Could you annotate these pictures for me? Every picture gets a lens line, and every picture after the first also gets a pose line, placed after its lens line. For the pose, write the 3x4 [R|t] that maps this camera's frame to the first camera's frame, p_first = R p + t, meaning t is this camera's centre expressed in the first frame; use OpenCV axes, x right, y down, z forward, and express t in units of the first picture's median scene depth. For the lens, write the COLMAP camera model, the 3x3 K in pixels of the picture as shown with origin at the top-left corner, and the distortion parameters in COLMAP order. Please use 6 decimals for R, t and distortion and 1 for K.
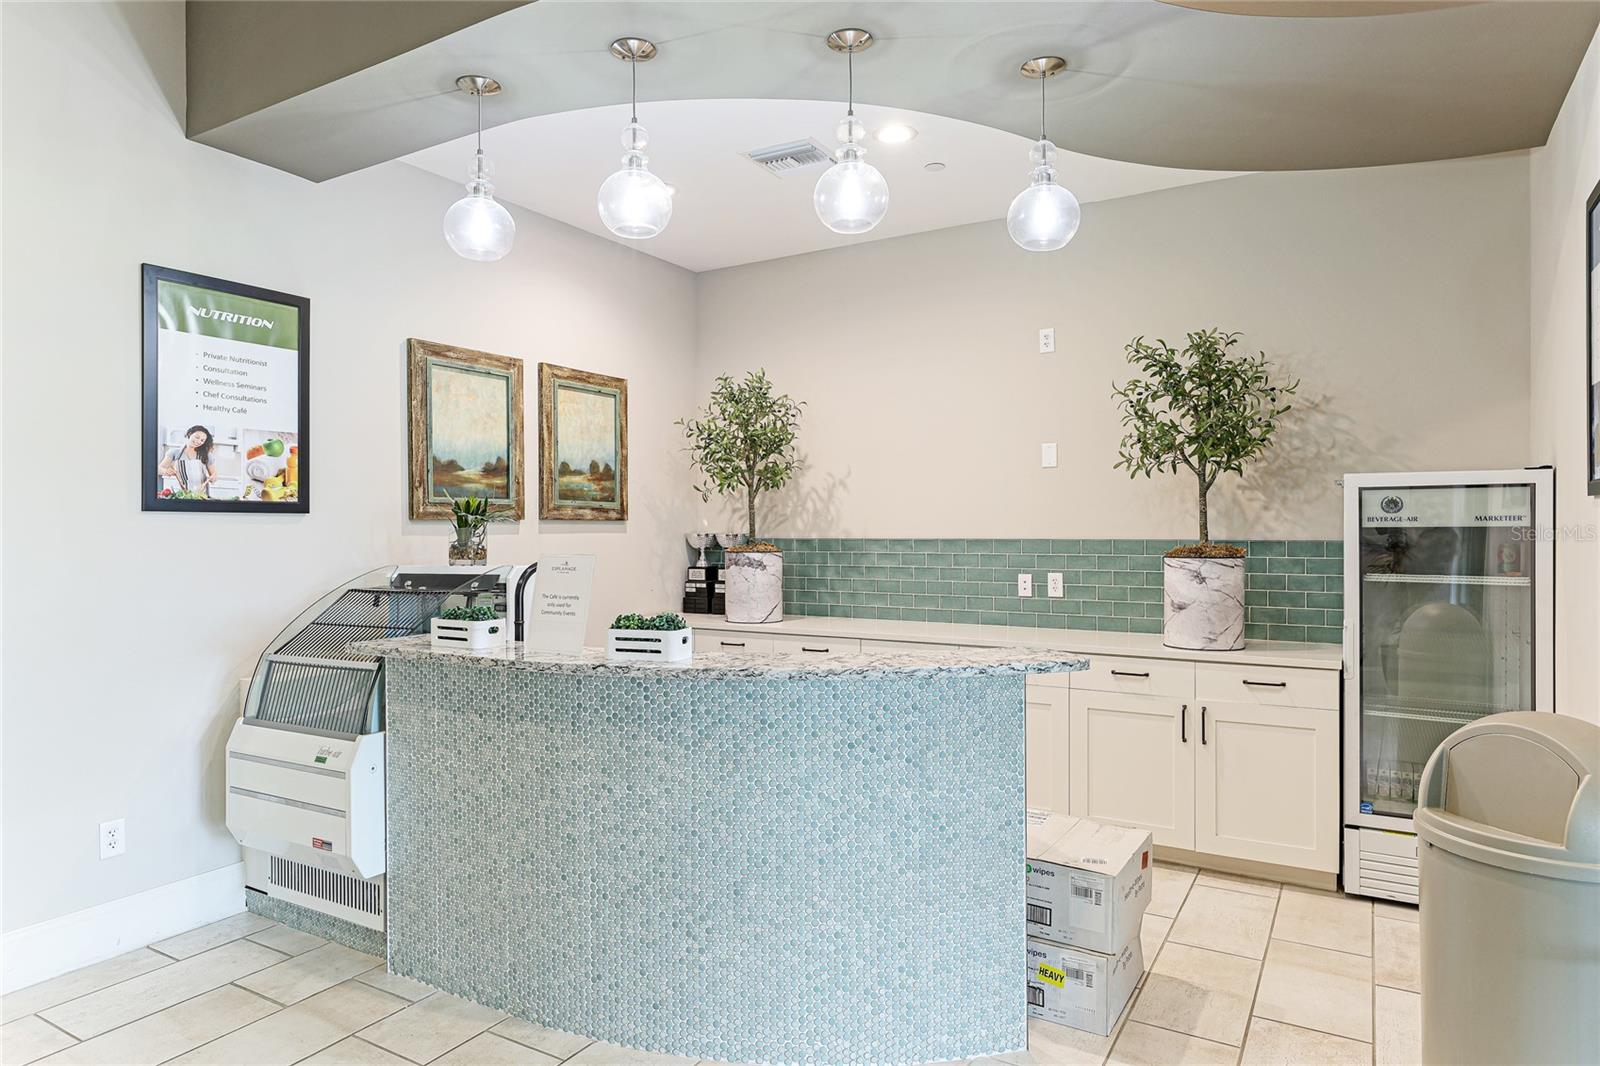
lens RADIAL K [[957.0, 0, 800.0], [0, 957.0, 533.0], [0, 0, 1]] dist [-0.000295, -0.000096]
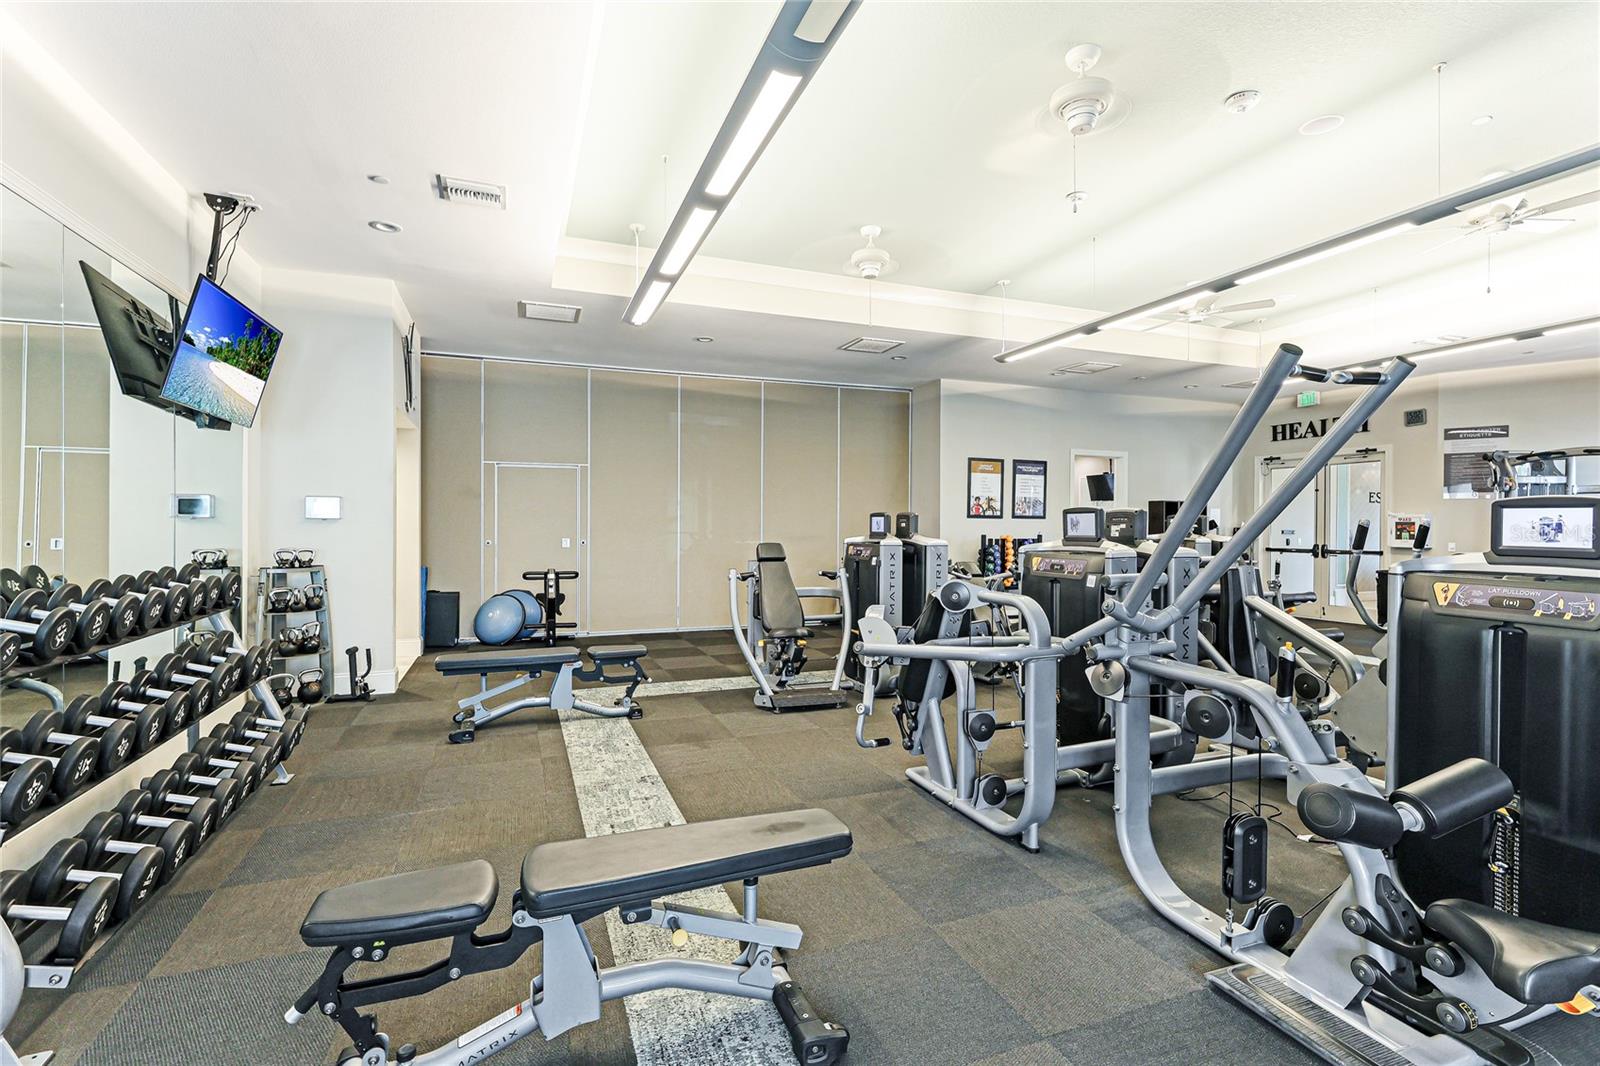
lens RADIAL K [[736.8, 0, 800.0], [0, 736.8, 533.0], [0, 0, 1]] dist [-0.000724, -0.000021]
pose [[0.786455, 0.011742, -0.617536, 0.509695], [-0.014939, 0.999888, -0.000014, 0.048854], [0.617467, 0.009237, 0.786542, -1.859533]]
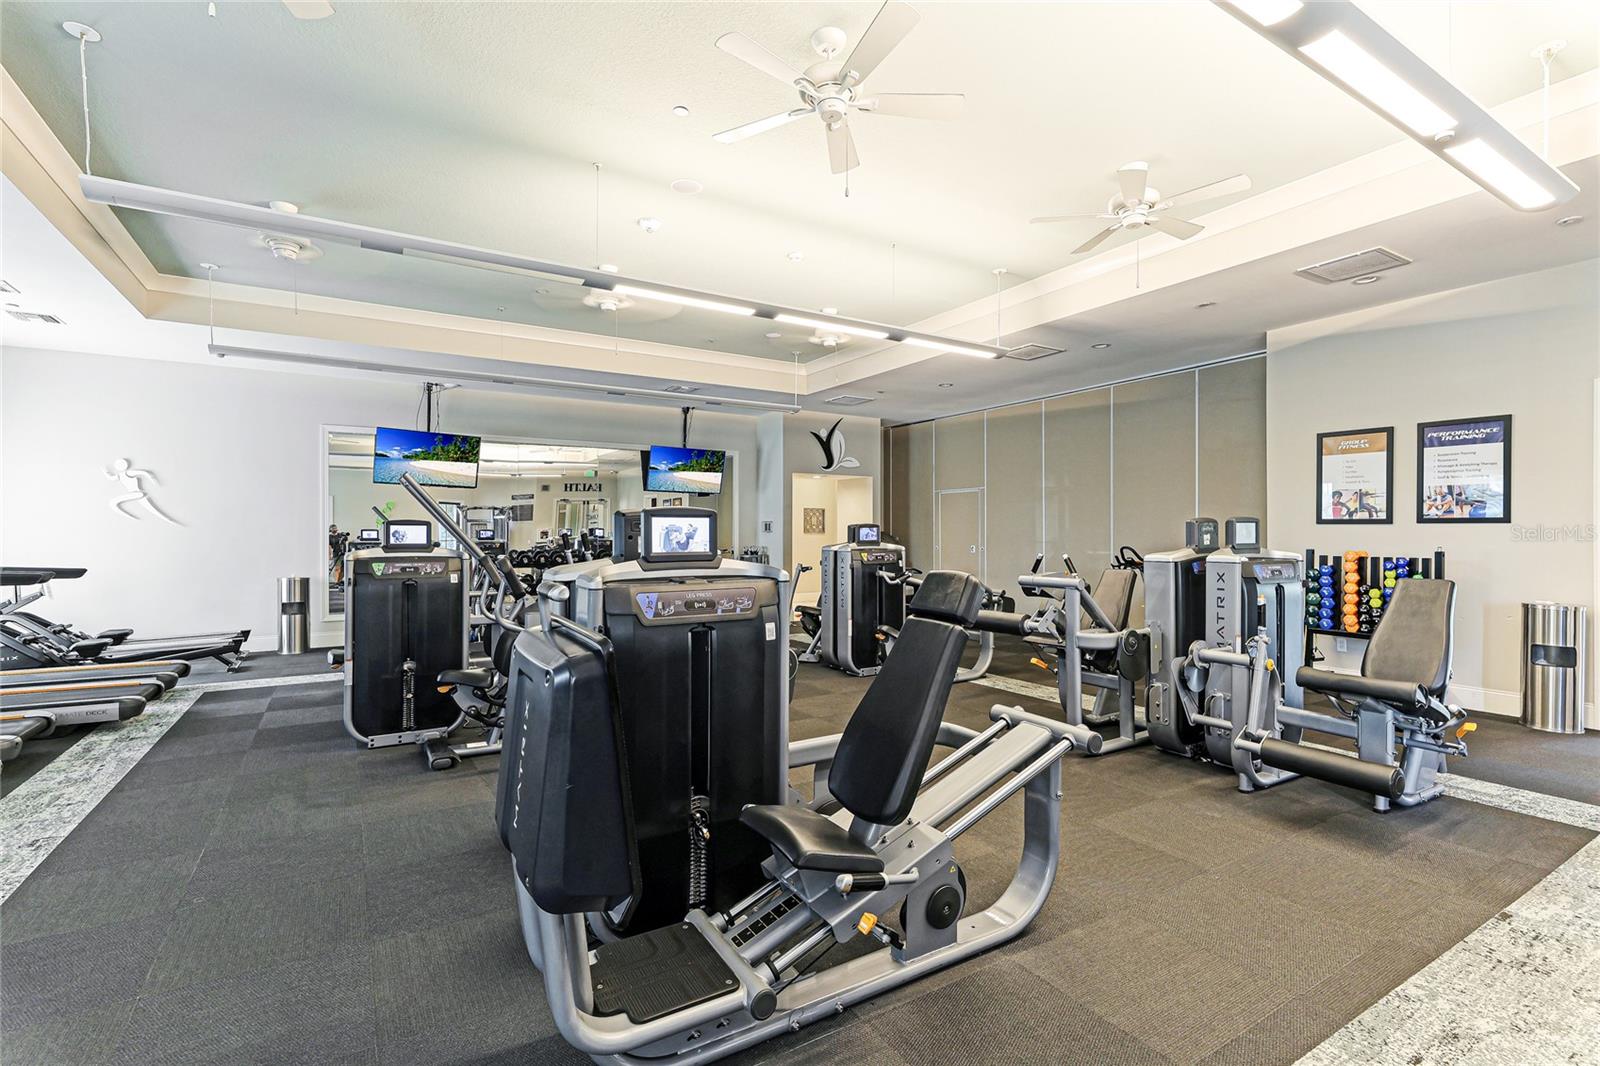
lens RADIAL K [[736.8, 0, 800.0], [0, 736.8, 533.0], [0, 0, 1]] dist [-0.000724, -0.000021]
pose [[-0.466213, 0.001527, -0.884671, 1.539988], [-0.013260, 0.999874, 0.008714, 0.006319], [0.884573, 0.015793, -0.466134, 0.418523]]
